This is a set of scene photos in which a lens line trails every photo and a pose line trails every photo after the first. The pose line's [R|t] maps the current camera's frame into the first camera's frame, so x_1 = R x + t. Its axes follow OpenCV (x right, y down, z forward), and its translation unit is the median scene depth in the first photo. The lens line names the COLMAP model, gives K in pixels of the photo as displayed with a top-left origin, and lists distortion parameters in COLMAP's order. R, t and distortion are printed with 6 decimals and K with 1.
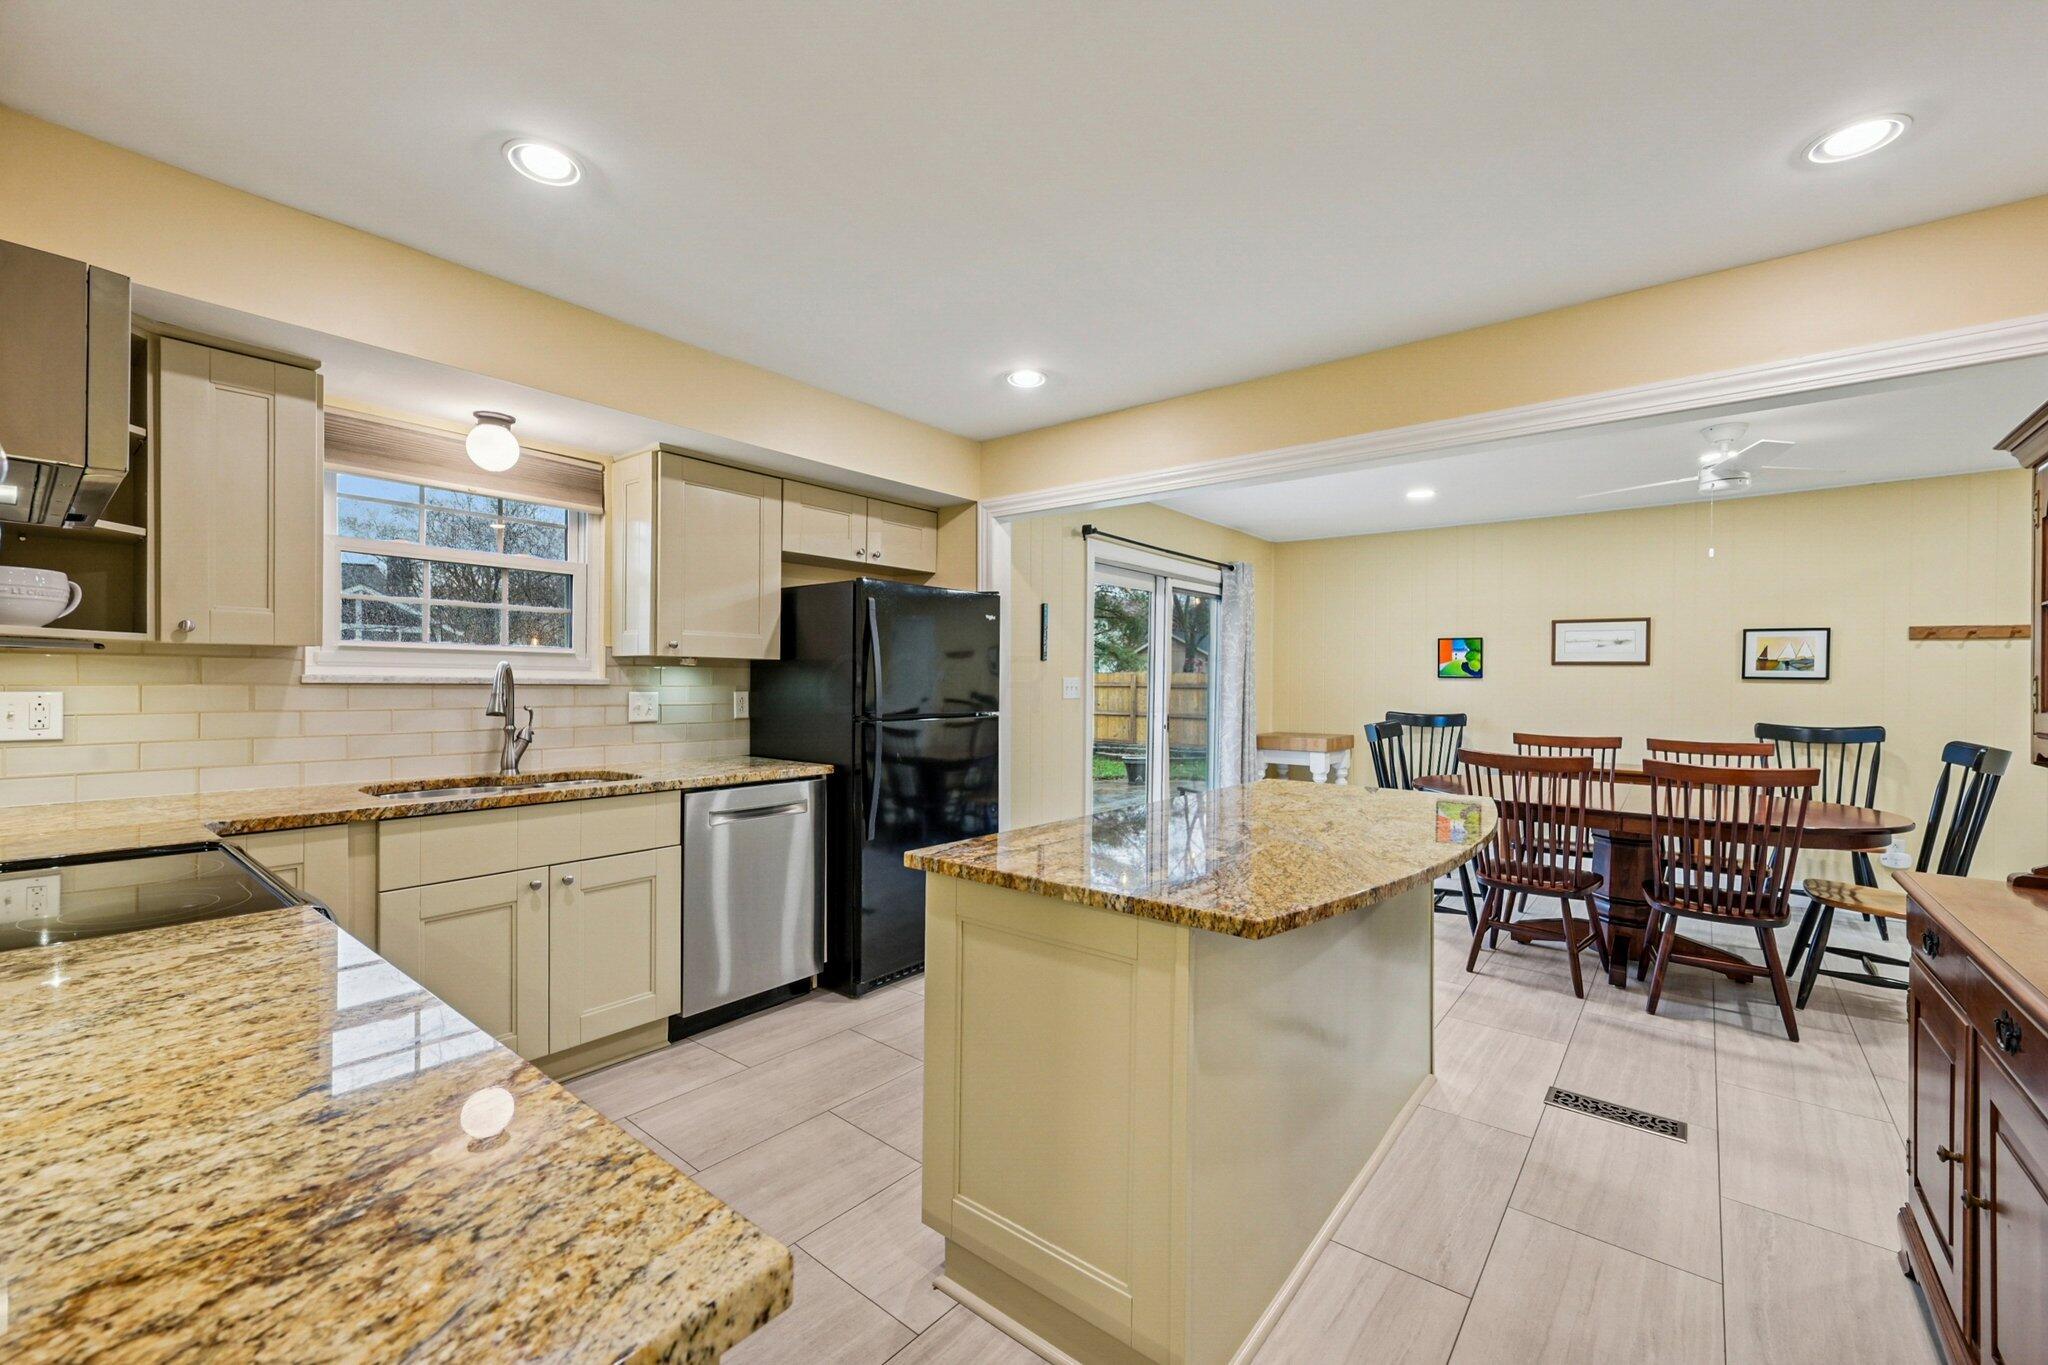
lens RADIAL K [[833.0, 0, 1022.7], [0, 833.0, 675.1], [0, 0, 1]] dist [0.001485, 0.000552]
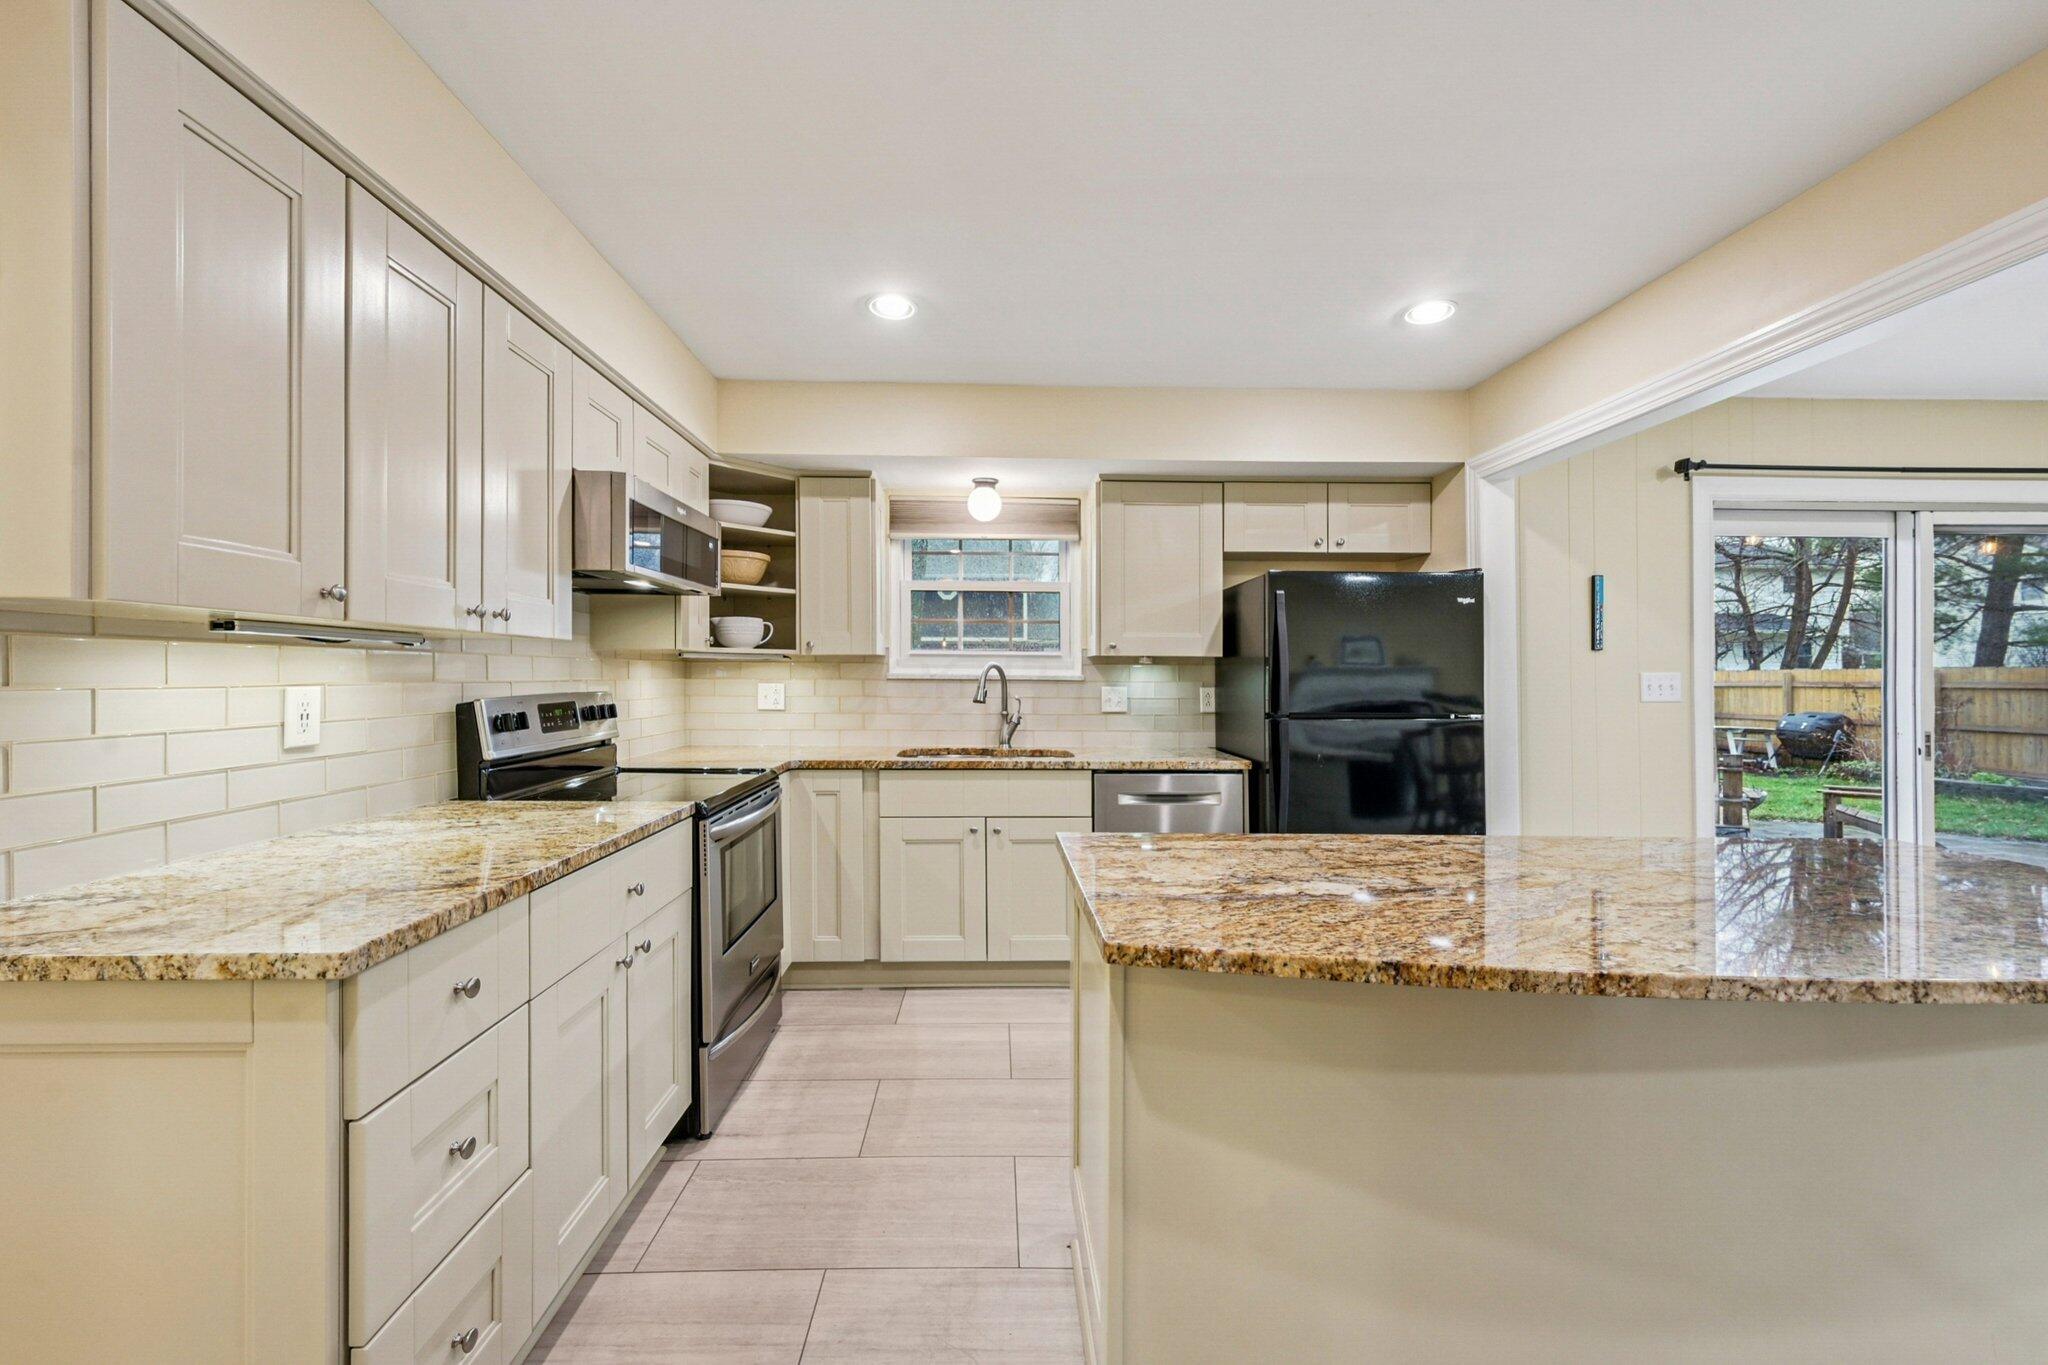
lens RADIAL K [[833.0, 0, 1022.7], [0, 833.0, 675.1], [0, 0, 1]] dist [0.001485, 0.000552]
pose [[0.653645, -0.004761, -0.756786, 0.366769], [0.004951, 0.999986, -0.002015, 0.005767], [0.756785, -0.002430, 0.653659, 0.147147]]
